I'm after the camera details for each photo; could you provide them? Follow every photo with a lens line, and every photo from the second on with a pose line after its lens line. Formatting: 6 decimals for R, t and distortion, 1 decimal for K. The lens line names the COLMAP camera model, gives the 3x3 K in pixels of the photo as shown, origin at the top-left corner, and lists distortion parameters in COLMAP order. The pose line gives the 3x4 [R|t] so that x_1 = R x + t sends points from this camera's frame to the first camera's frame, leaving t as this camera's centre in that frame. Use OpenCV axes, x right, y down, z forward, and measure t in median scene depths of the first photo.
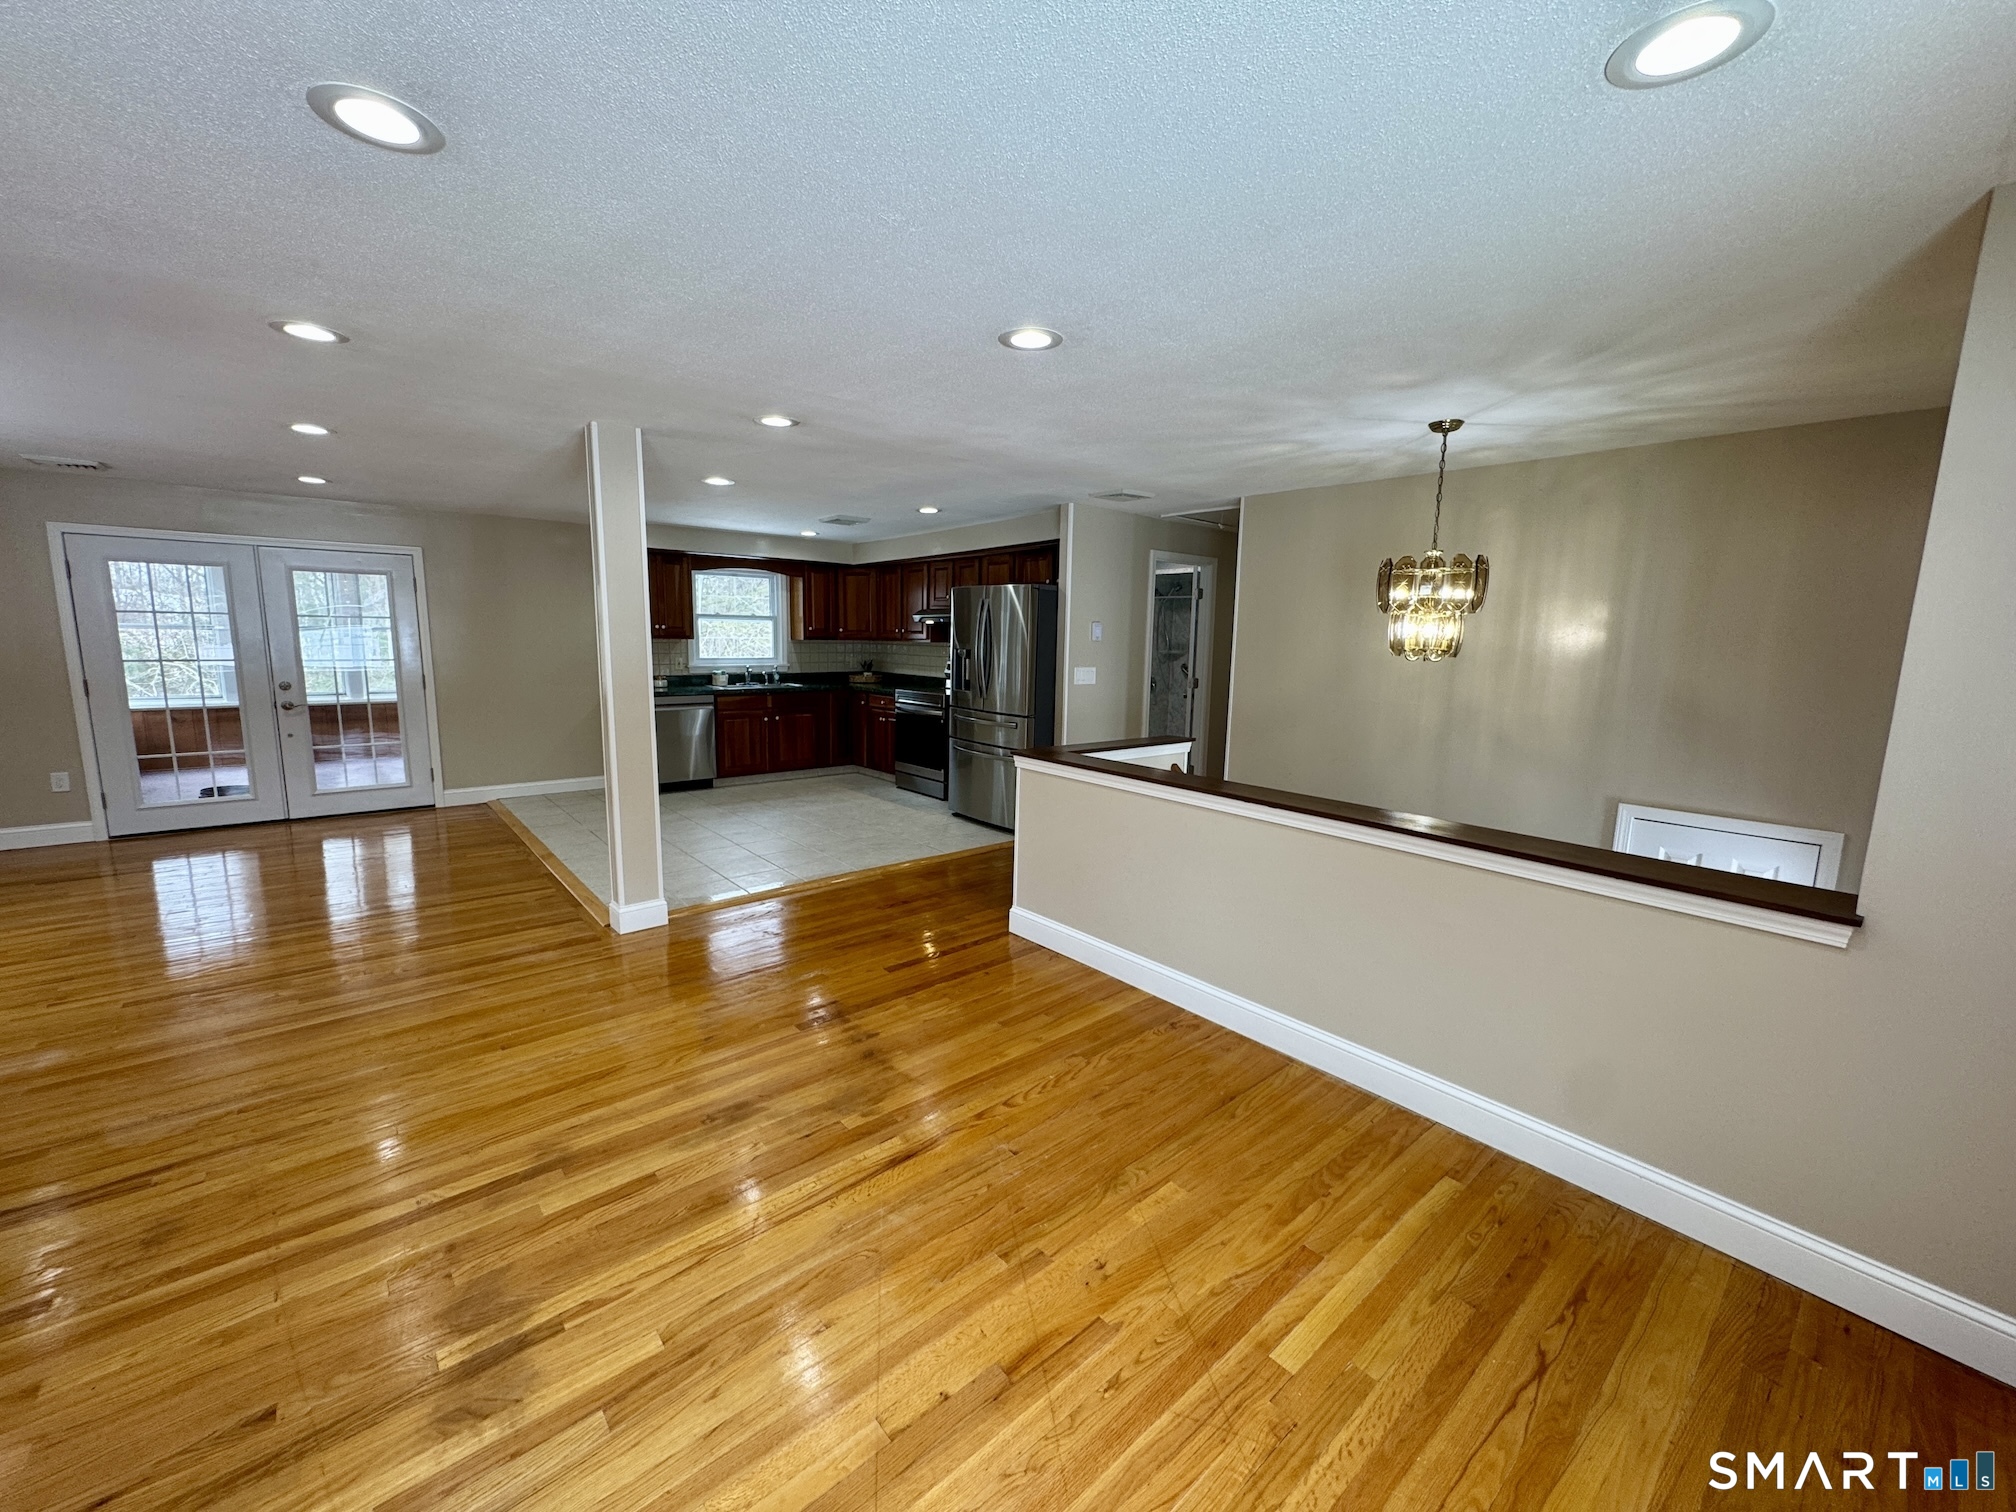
lens RADIAL K [[802.9, 0, 1006.8], [0, 802.9, 758.3], [0, 0, 1]] dist [-0.002744, 0.000215]
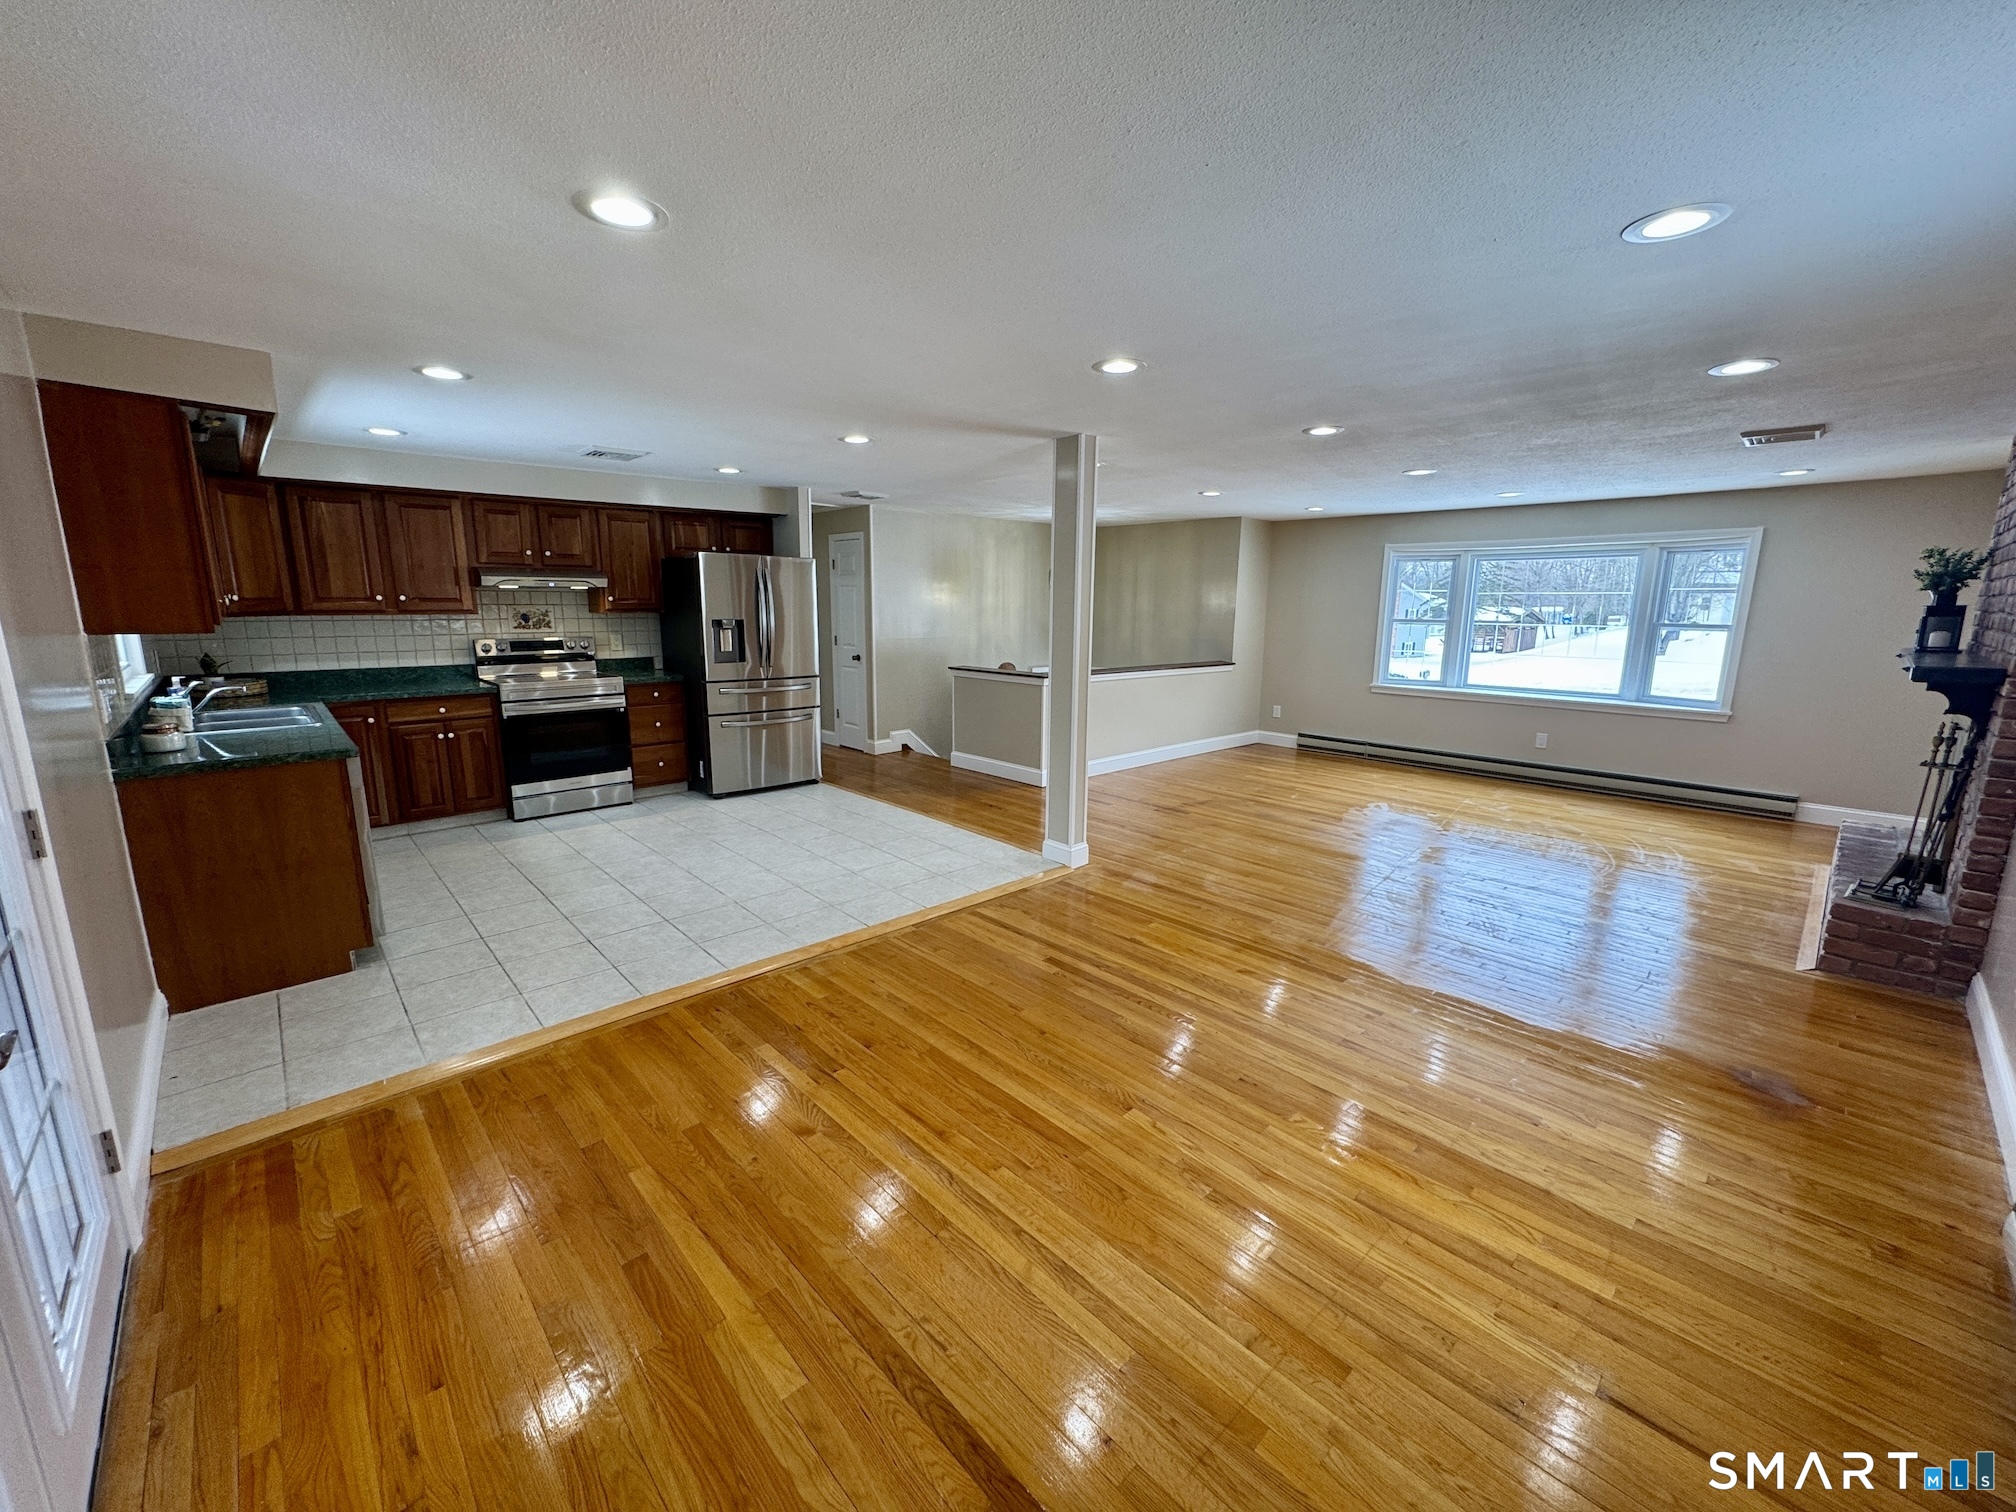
lens RADIAL K [[802.9, 0, 1006.8], [0, 802.9, 758.3], [0, 0, 1]] dist [-0.002744, 0.000215]
pose [[-0.052491, -0.212091, 0.975839, -1.563168], [0.140565, 0.965888, 0.217490, -0.207497], [-0.988679, 0.148585, -0.020888, 1.080343]]
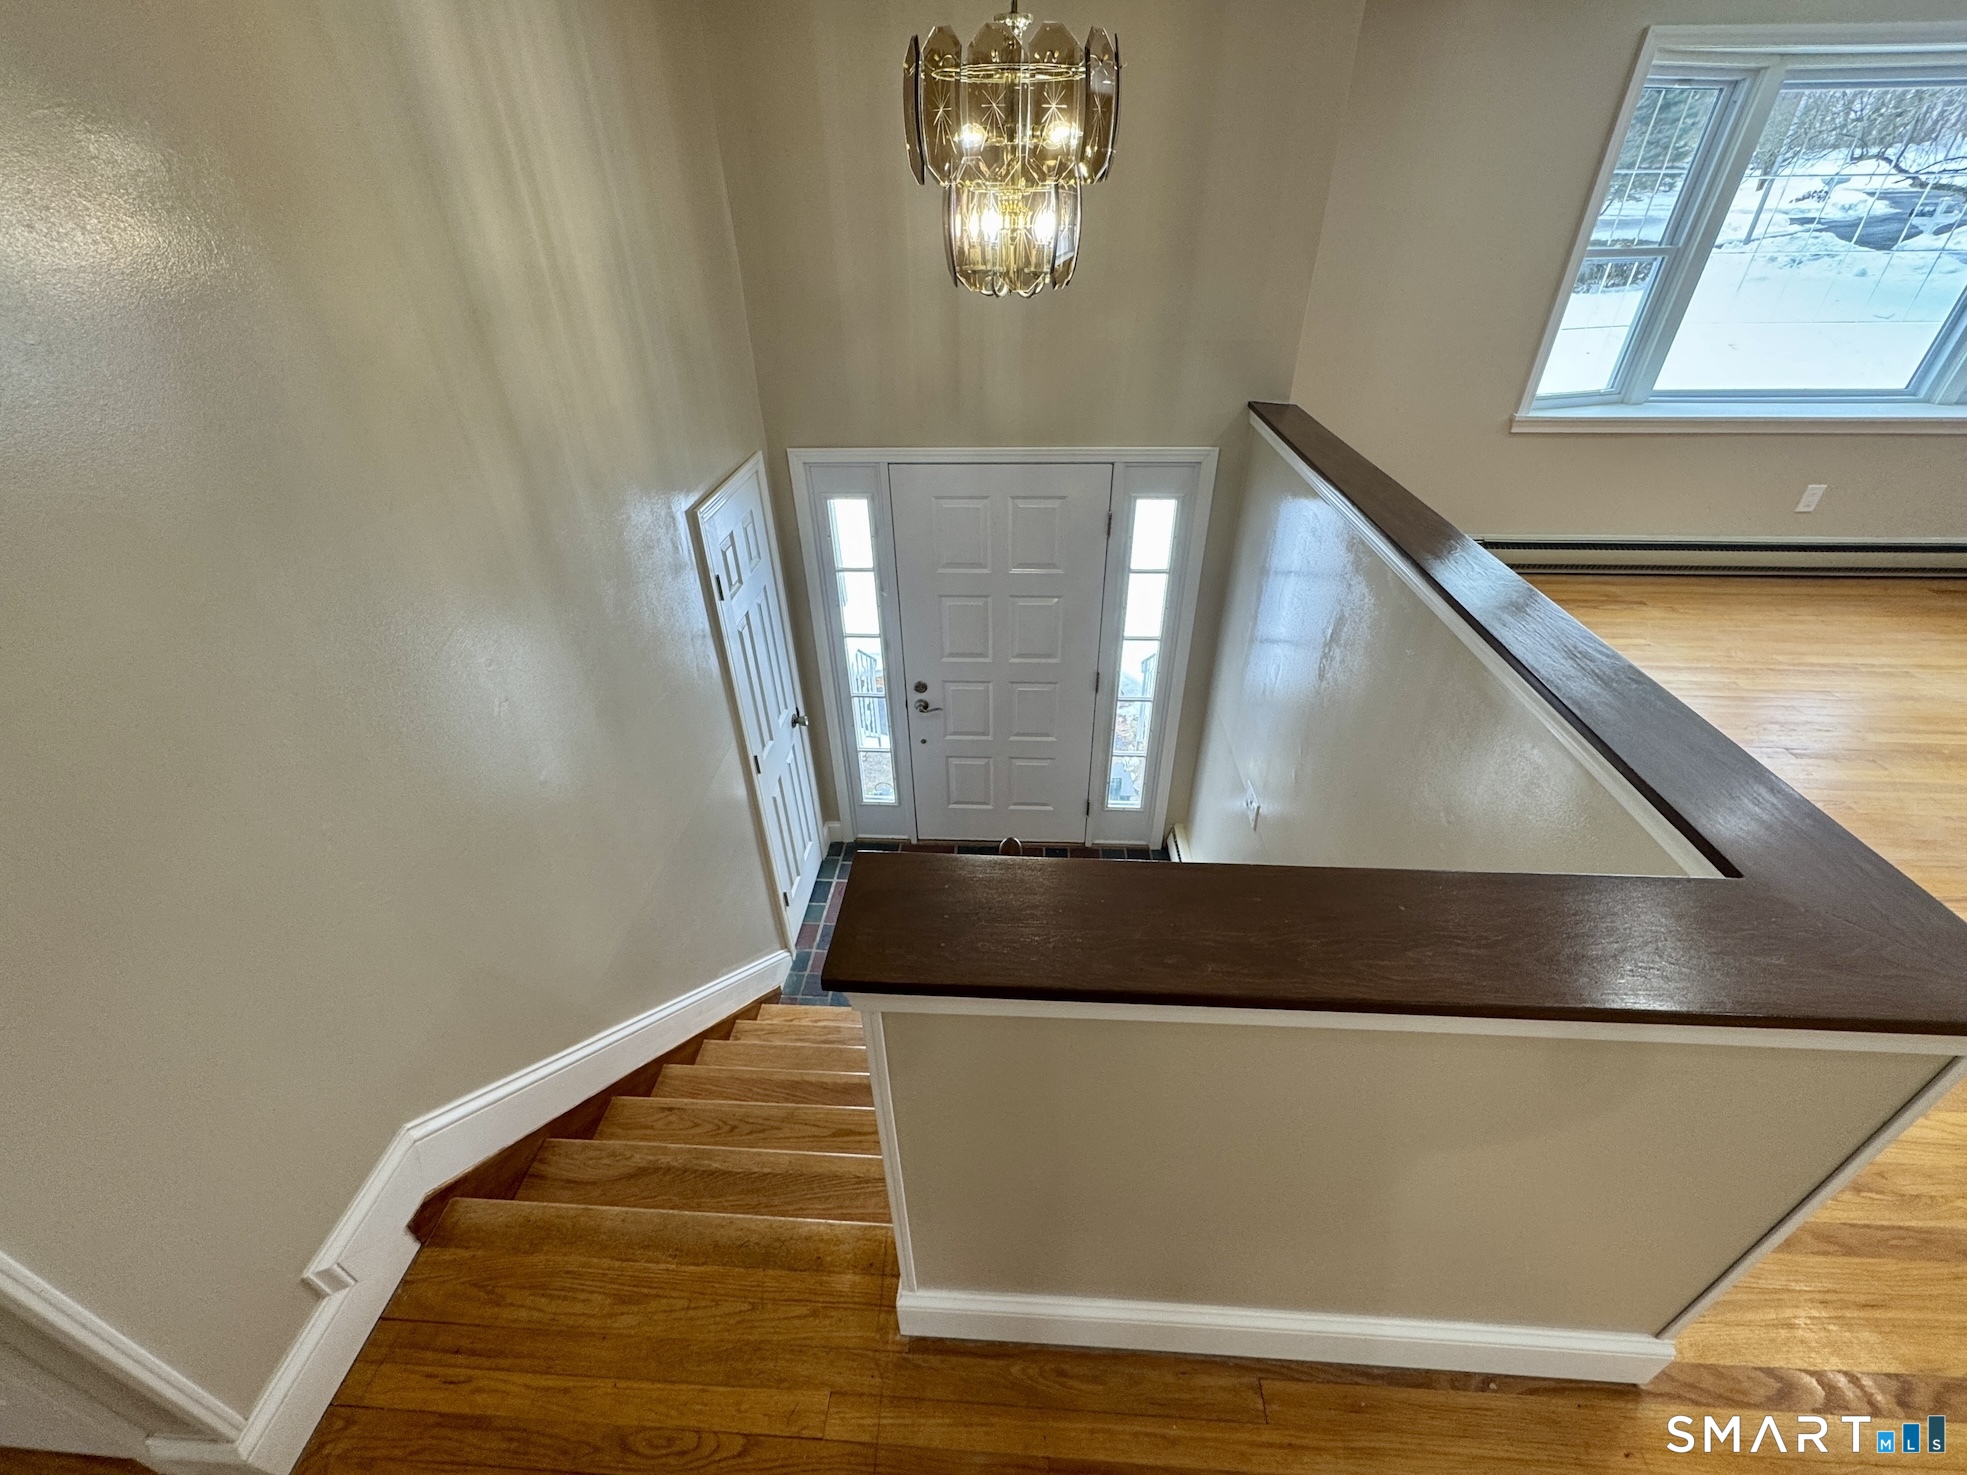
lens RADIAL K [[806.2, 0, 983.5], [0, 806.2, 737.5], [0, 0, 1]] dist [-0.000392, 0.000430]
pose [[-0.725610, -0.392773, 0.564995, 0.111462], [0.100214, 0.752013, 0.651485, -0.208121], [-0.680770, 0.529345, -0.506307, 1.187254]]
